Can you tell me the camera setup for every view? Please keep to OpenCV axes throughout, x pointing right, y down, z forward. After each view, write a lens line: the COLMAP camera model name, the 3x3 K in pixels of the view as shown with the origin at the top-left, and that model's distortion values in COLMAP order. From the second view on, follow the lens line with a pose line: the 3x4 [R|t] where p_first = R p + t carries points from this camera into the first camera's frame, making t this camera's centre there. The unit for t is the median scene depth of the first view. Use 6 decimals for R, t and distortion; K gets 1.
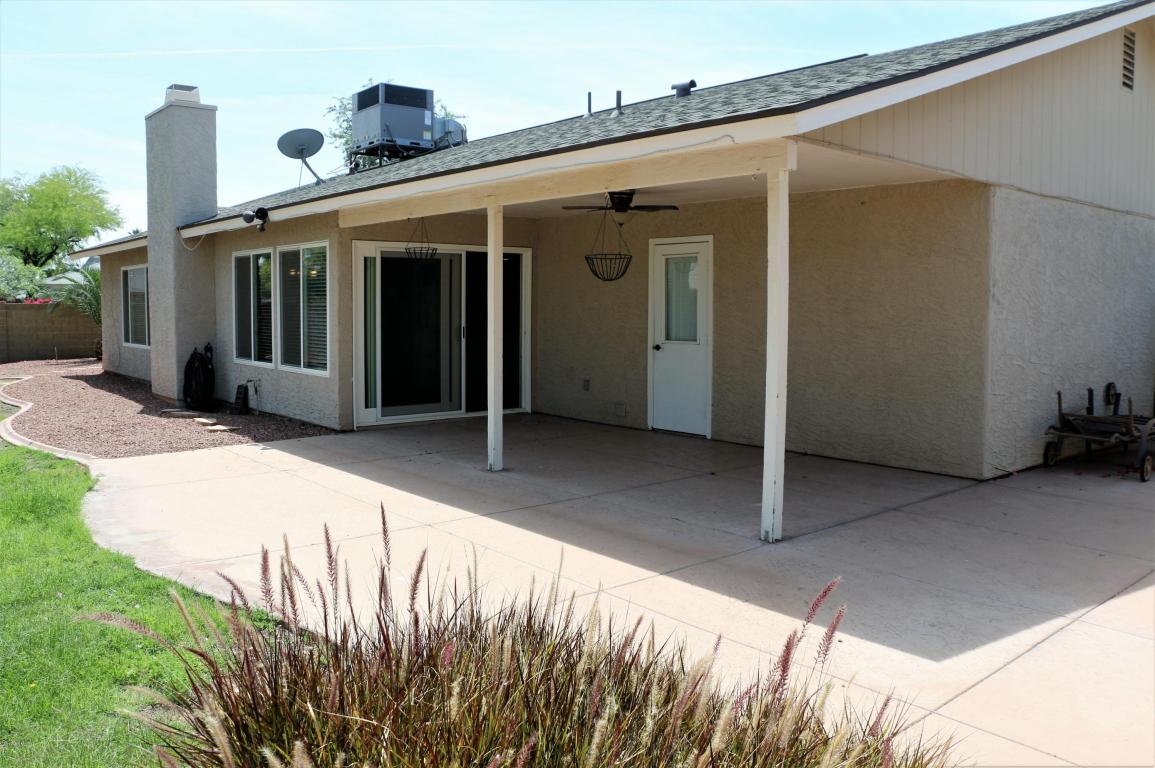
lens RADIAL K [[945.3, 0, 587.1], [0, 945.3, 381.5], [0, 0, 1]] dist [-0.177906, 0.149211]
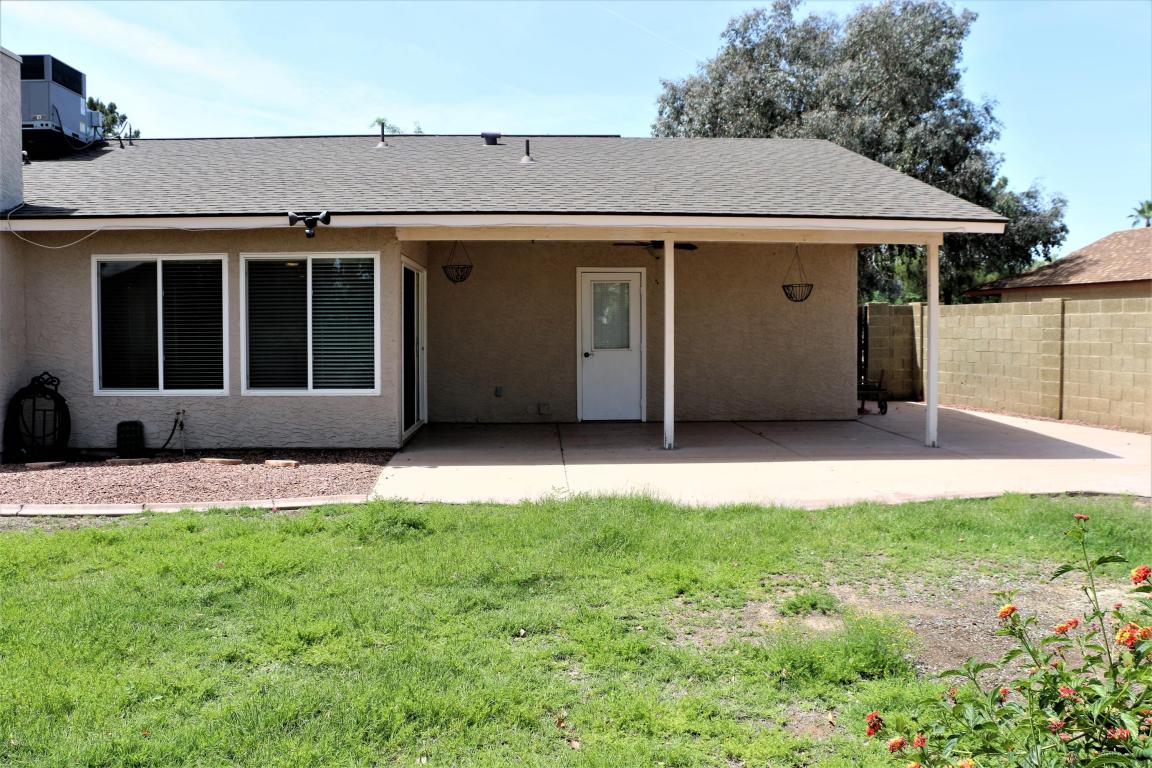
lens RADIAL K [[942.8, 0, 577.5], [0, 942.8, 379.6], [0, 0, 1]] dist [-0.177906, 0.149211]
pose [[0.606064, -0.047299, 0.794008, -0.931801], [0.071977, 0.997396, 0.004474, -0.009864], [-0.792152, 0.054439, 0.607891, 0.259662]]
